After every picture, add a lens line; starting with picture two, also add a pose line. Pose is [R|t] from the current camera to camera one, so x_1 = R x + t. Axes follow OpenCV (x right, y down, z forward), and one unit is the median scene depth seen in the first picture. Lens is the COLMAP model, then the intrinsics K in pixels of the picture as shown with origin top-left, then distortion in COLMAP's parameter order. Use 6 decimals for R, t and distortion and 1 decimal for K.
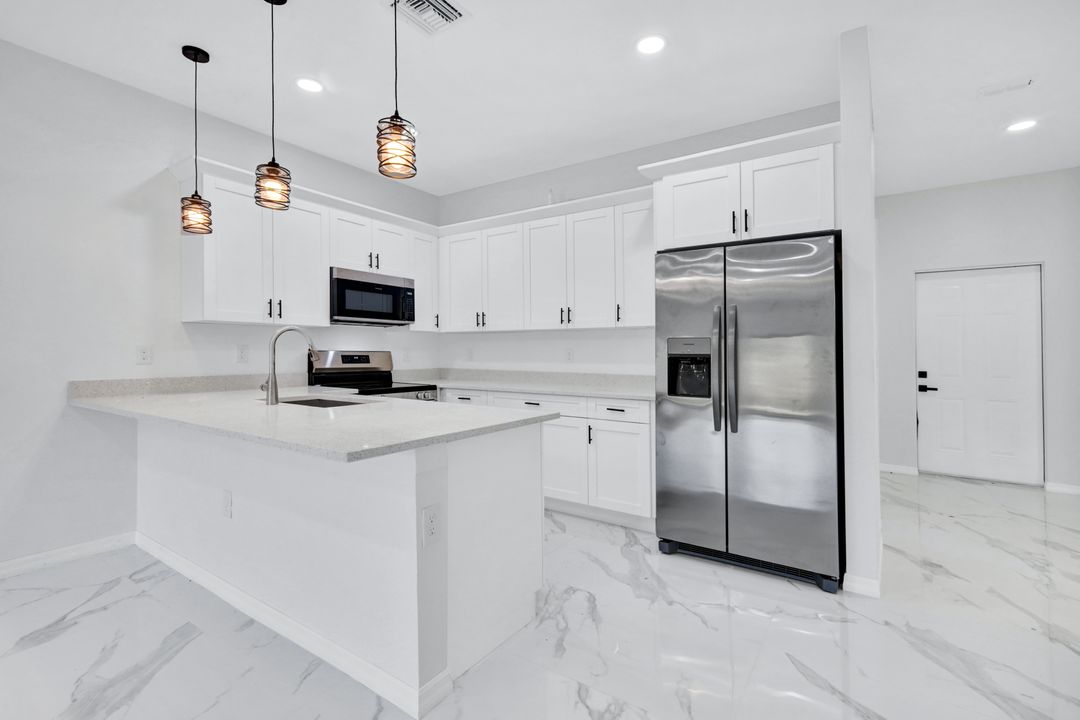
lens RADIAL K [[496.0, 0, 538.7], [0, 496.0, 348.1], [0, 0, 1]] dist [0.000617, 0.000068]
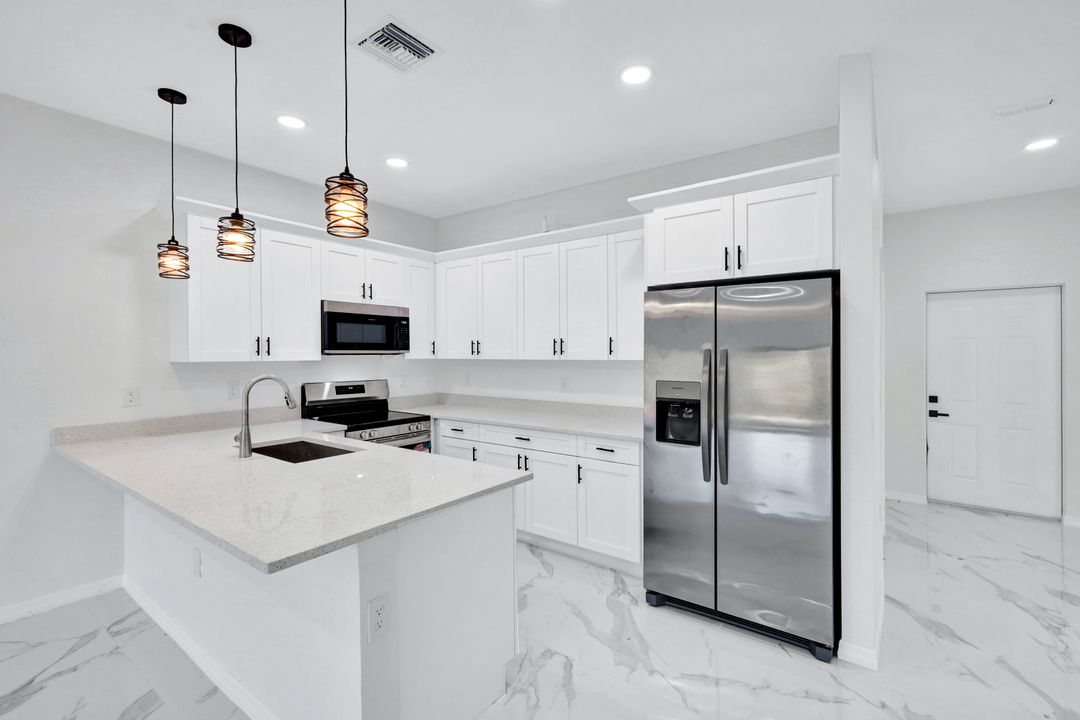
lens RADIAL K [[479.6, 0, 538.1], [0, 479.6, 355.0], [0, 0, 1]] dist [-0.000821, -0.000210]
pose [[0.999271, -0.003367, -0.038035, 0.066848], [0.003936, 0.999882, 0.014876, -0.084433], [0.037981, -0.015015, 0.999166, 0.064330]]
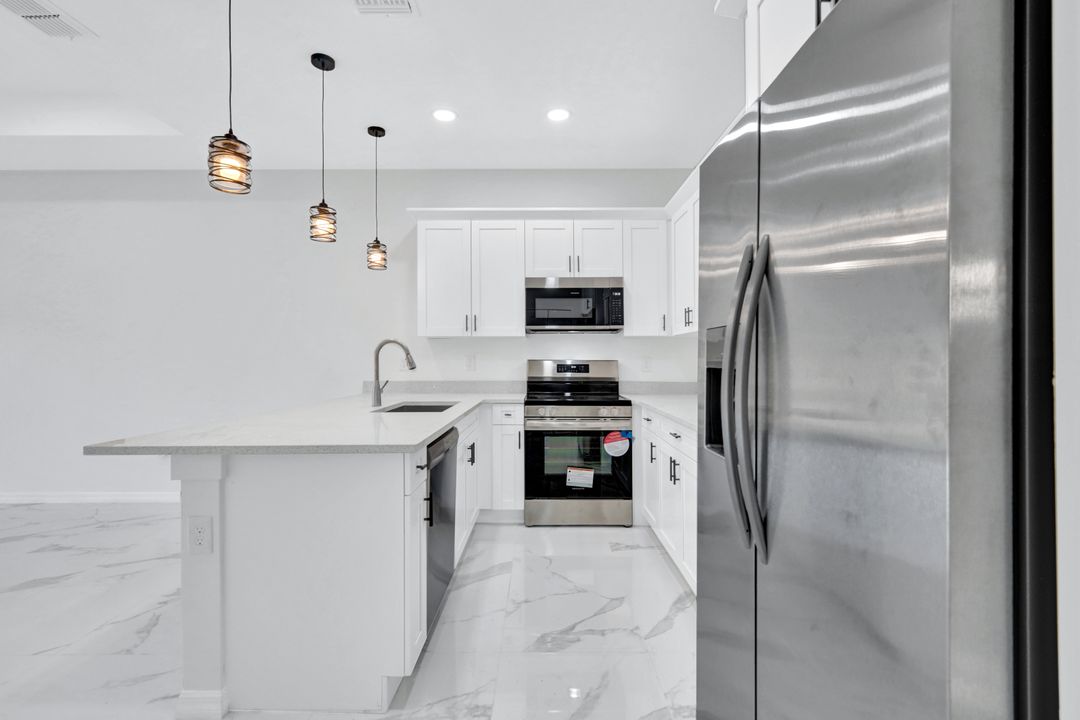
lens RADIAL K [[491.8, 0, 559.1], [0, 491.8, 363.1], [0, 0, 1]] dist [0.000112, -0.000019]
pose [[0.553800, 0.001287, -0.832648, 0.595363], [0.010775, 0.999904, 0.008712, 0.005540], [0.832580, -0.013797, 0.553733, 0.626901]]
